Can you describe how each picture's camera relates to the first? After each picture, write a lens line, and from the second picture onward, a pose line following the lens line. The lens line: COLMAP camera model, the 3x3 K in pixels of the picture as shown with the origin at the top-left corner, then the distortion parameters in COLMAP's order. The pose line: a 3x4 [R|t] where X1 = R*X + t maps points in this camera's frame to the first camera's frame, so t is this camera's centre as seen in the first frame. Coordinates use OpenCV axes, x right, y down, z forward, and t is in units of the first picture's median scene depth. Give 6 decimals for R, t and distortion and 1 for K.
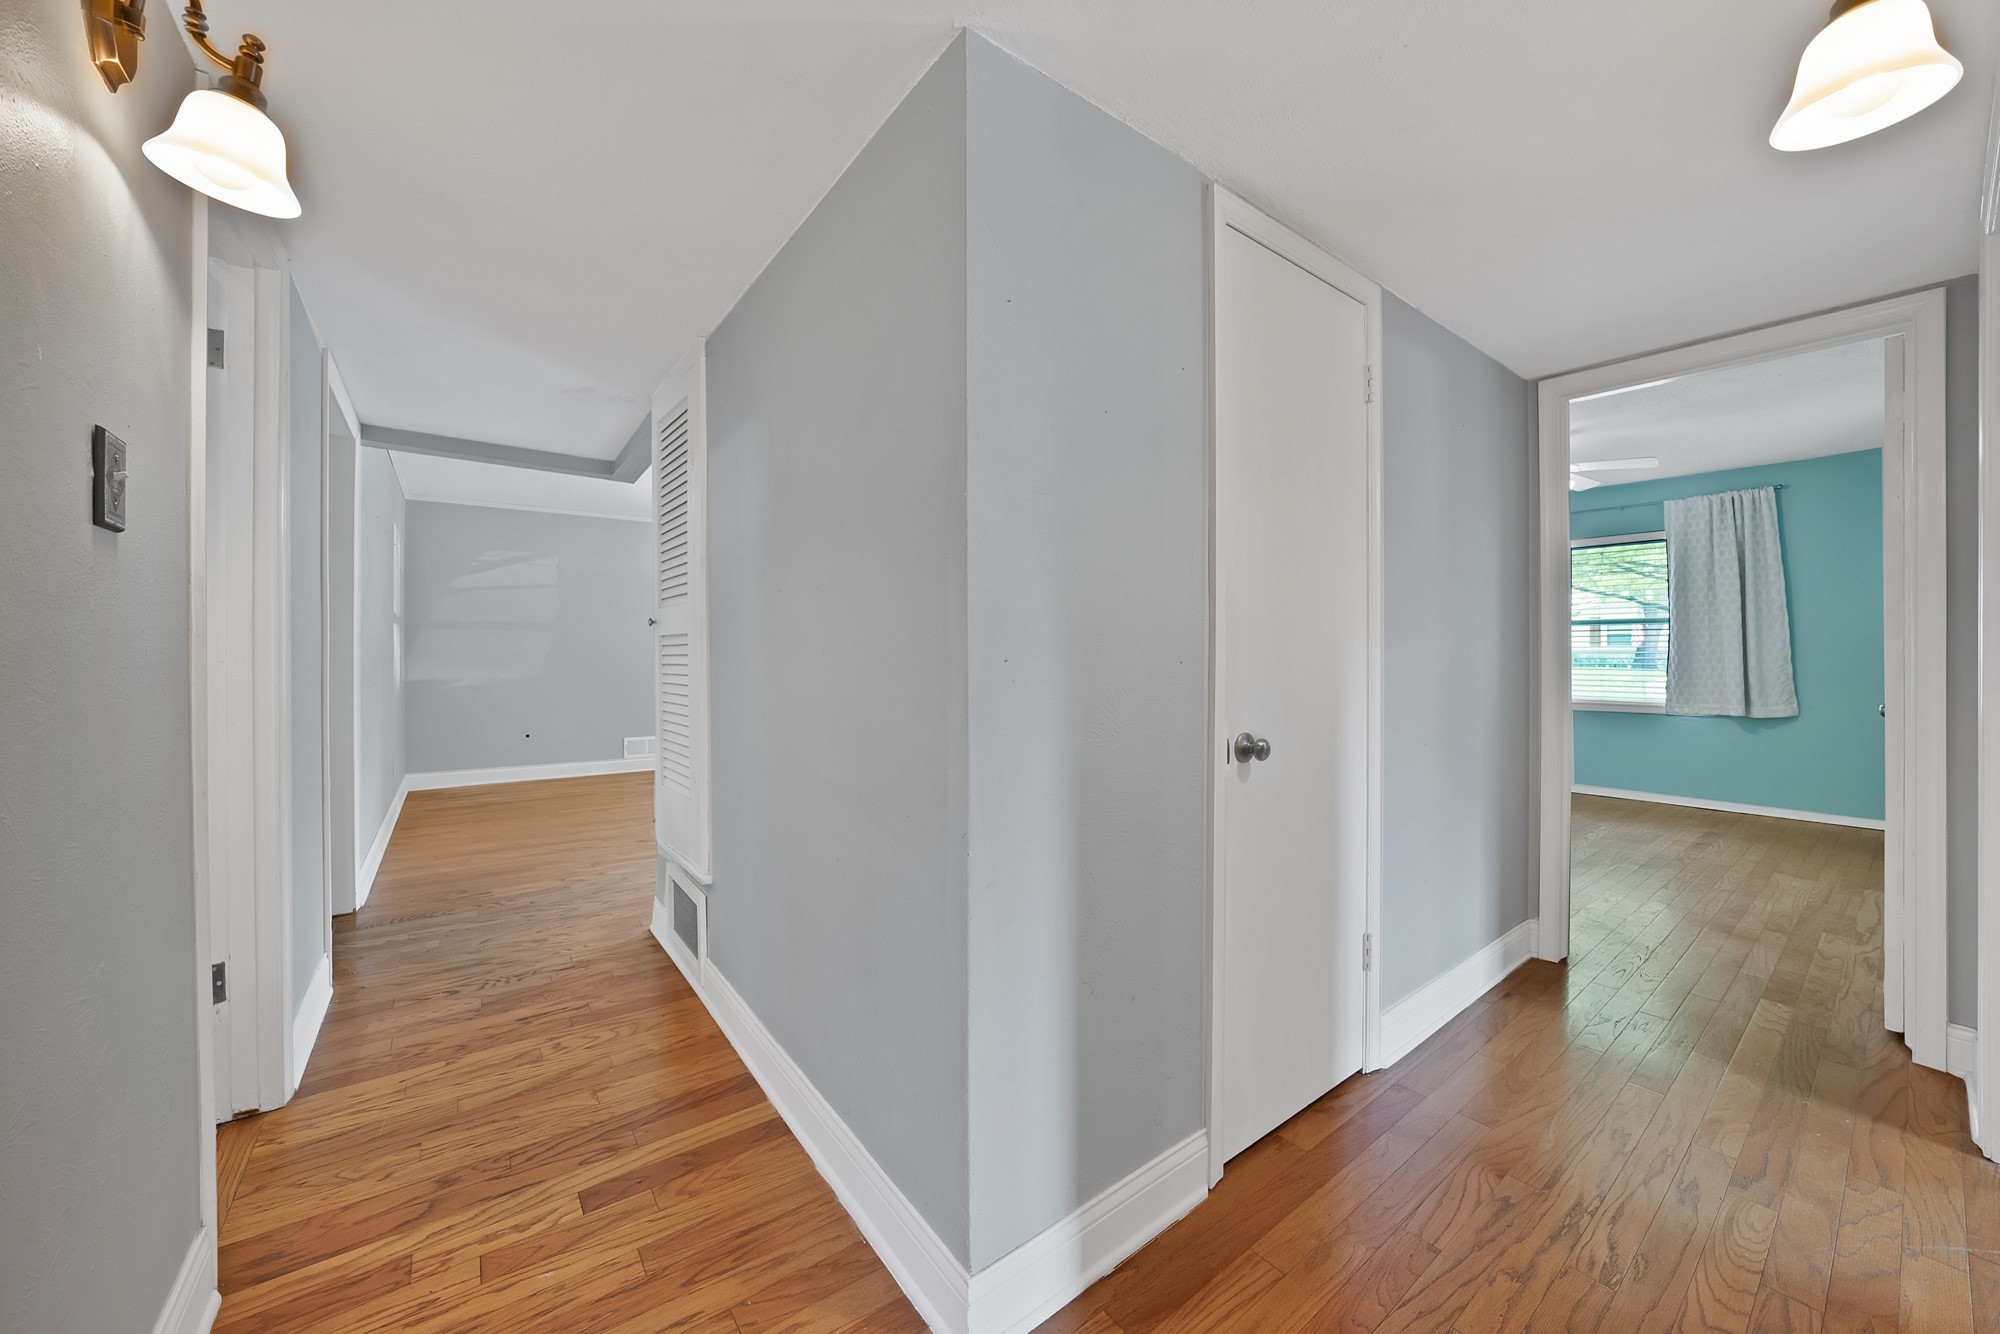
lens RADIAL K [[720.4, 0, 1000.2], [0, 720.4, 657.3], [0, 0, 1]] dist [-0.028379, 0.006321]
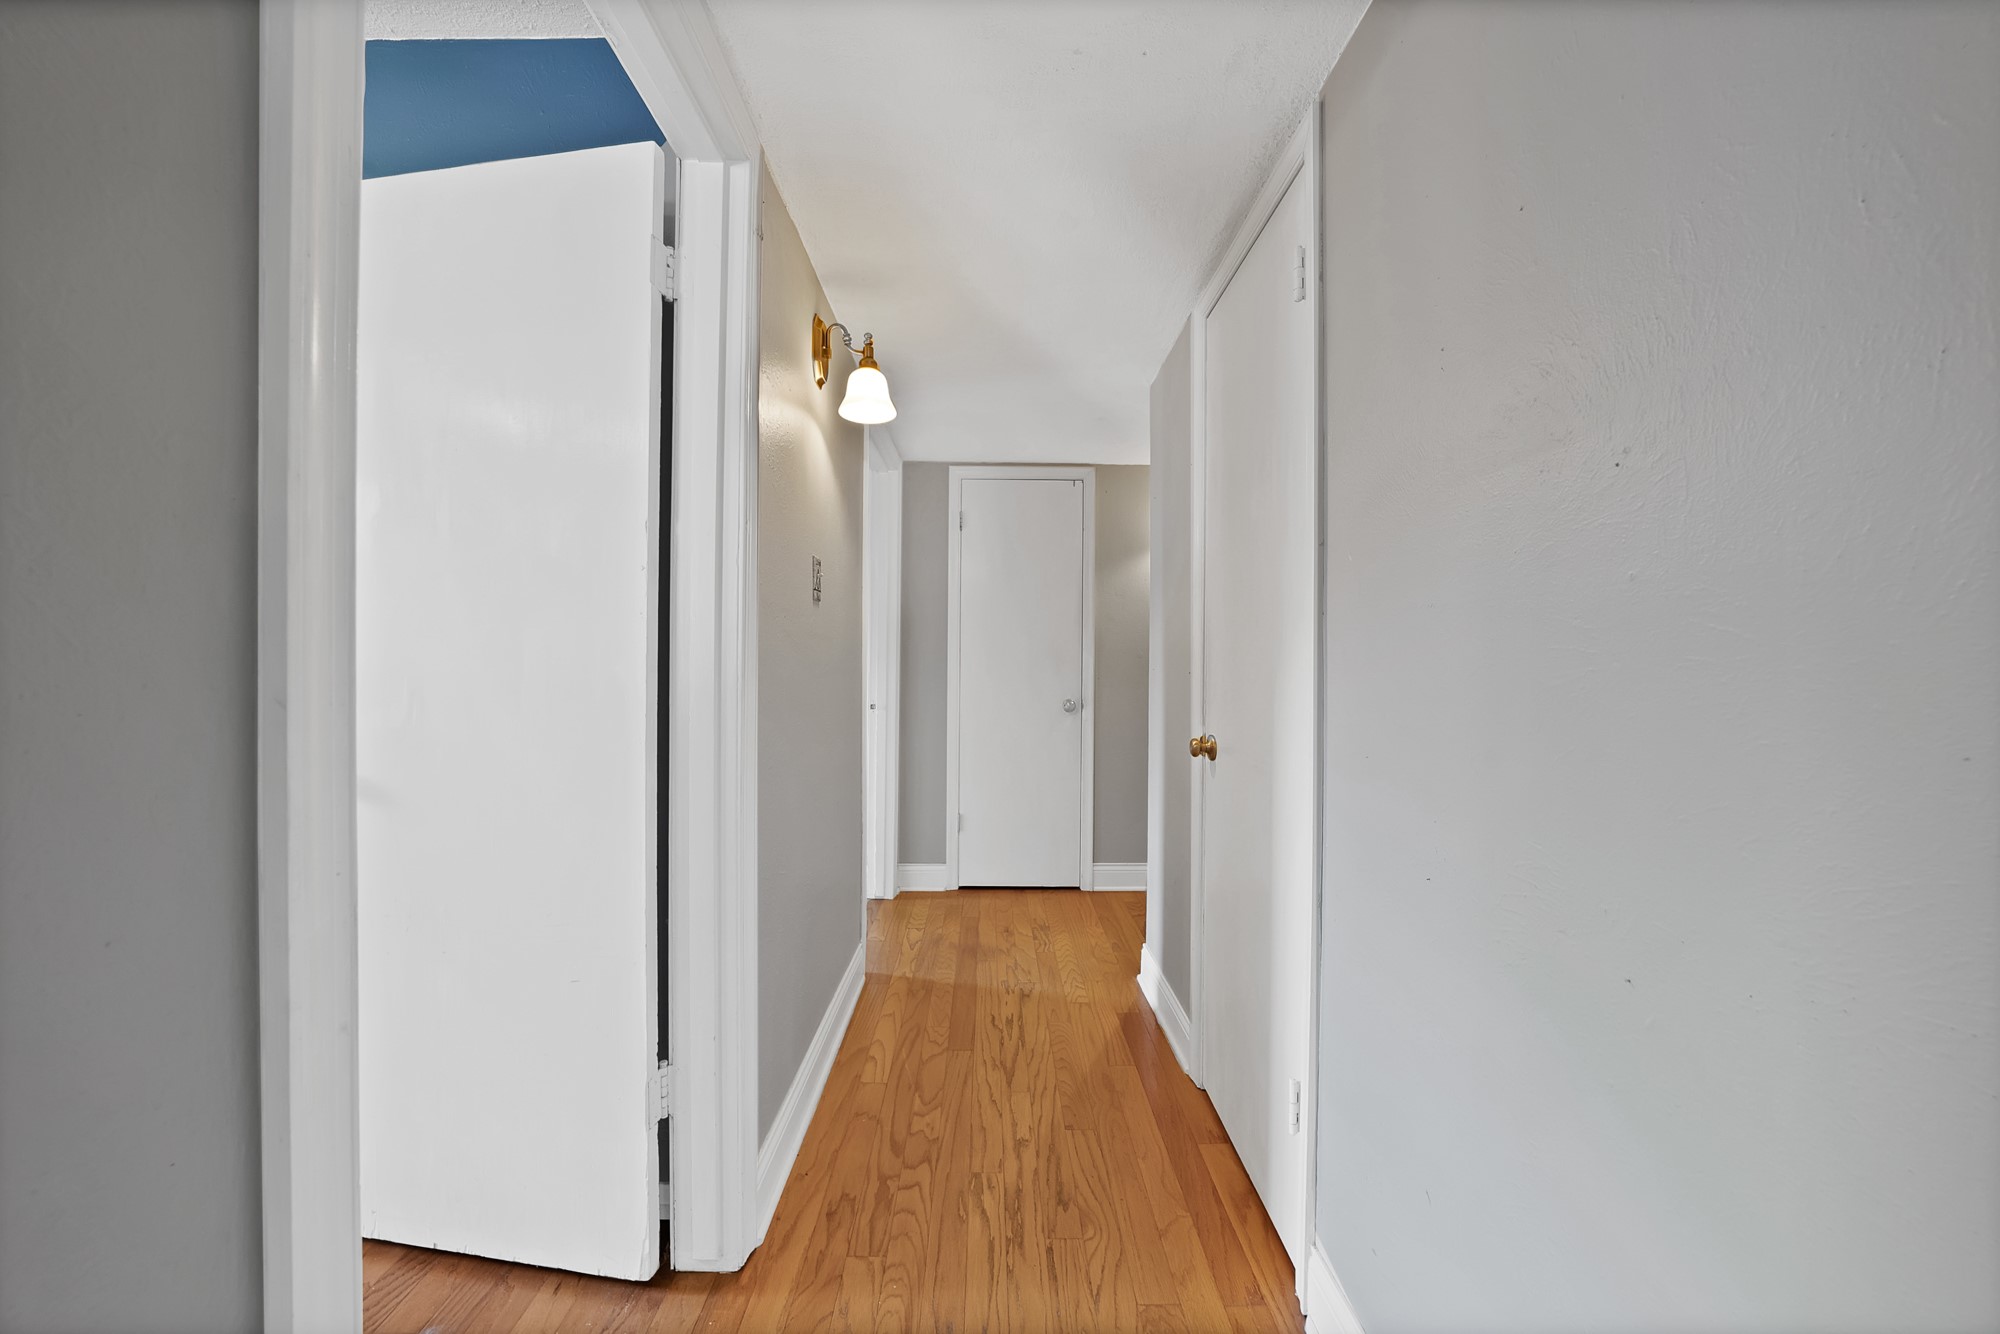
lens RADIAL K [[720.4, 0, 1000.2], [0, 720.4, 657.3], [0, 0, 1]] dist [-0.028379, 0.006321]
pose [[-0.584474, -0.005917, -0.811391, 1.870306], [-0.011839, 0.999929, 0.001236, -0.017784], [0.811326, 0.010328, -0.584503, 1.762834]]
